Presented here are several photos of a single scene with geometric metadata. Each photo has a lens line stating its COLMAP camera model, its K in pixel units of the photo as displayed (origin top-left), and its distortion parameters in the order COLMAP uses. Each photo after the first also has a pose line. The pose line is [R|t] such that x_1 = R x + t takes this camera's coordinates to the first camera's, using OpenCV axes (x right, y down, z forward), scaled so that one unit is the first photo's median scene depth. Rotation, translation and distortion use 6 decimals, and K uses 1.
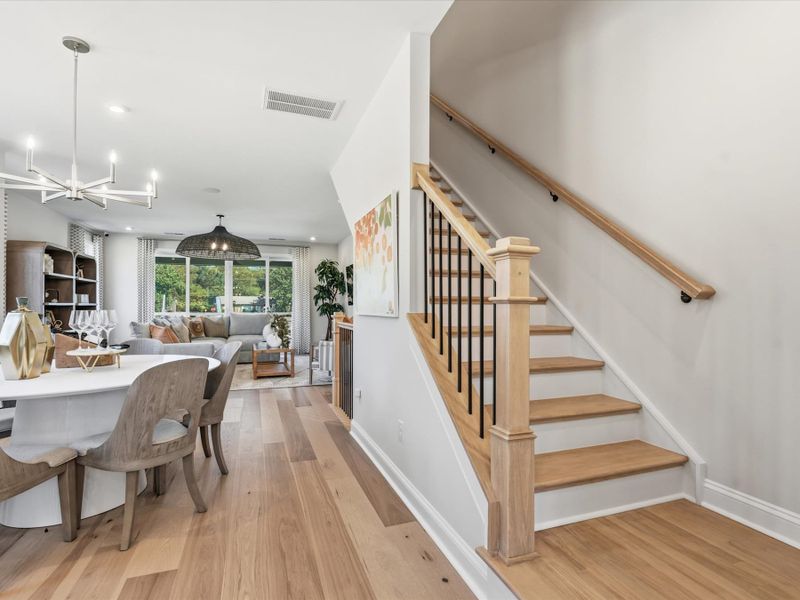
lens RADIAL K [[411.0, 0, 403.8], [0, 411.0, 302.9], [0, 0, 1]] dist [-0.004606, 0.000172]
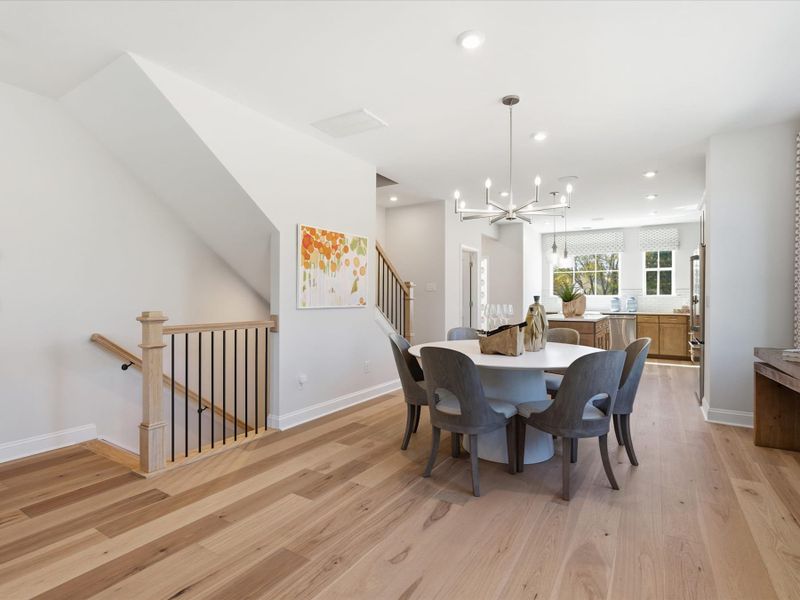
lens RADIAL K [[397.2, 0, 403.1], [0, 397.2, 300.1], [0, 0, 1]] dist [-0.007100, 0.001557]
pose [[-0.608877, -0.001015, 0.793264, -0.569241], [-0.006065, 0.999976, -0.003376, 0.003798], [-0.793242, -0.006867, -0.608868, 0.725620]]
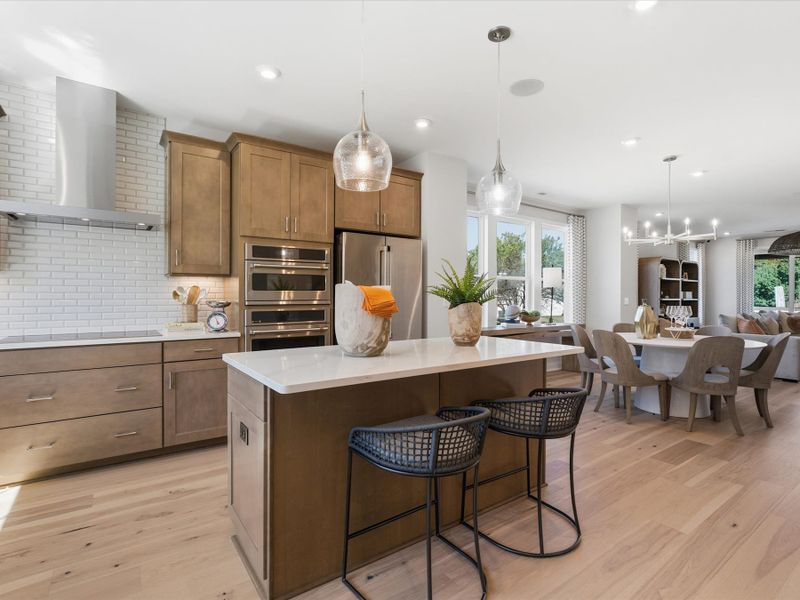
lens RADIAL K [[409.1, 0, 400.7], [0, 409.1, 296.5], [0, 0, 1]] dist [-0.005923, 0.001112]
pose [[0.268648, 0.002262, -0.963236, 0.221893], [0.001504, 0.999995, 0.002768, -0.010713], [0.963237, -0.002193, 0.268643, -0.226553]]
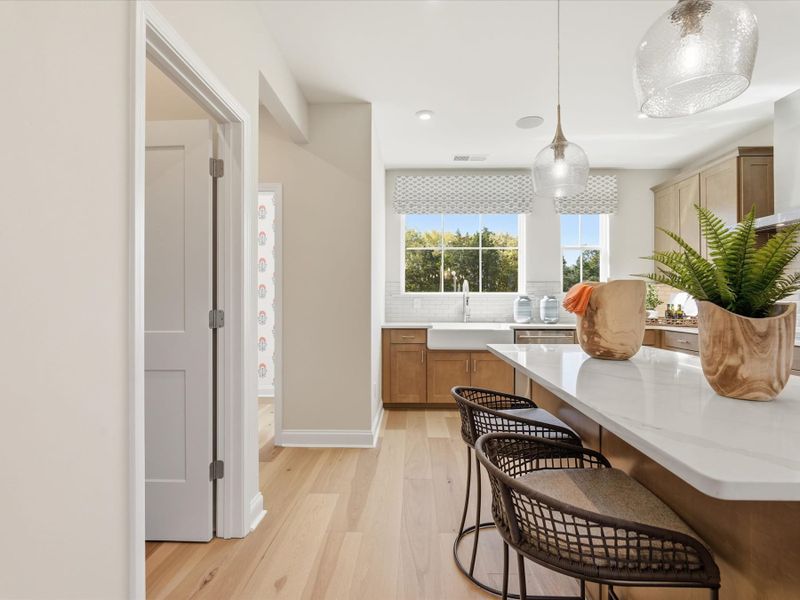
lens RADIAL K [[399.5, 0, 402.4], [0, 399.5, 298.7], [0, 0, 1]] dist [-0.006977, 0.001631]
pose [[-0.929391, -0.001160, 0.369095, -0.044660], [-0.003591, 0.999976, -0.005900, -0.004099], [-0.369079, -0.006809, -0.929373, 0.126990]]
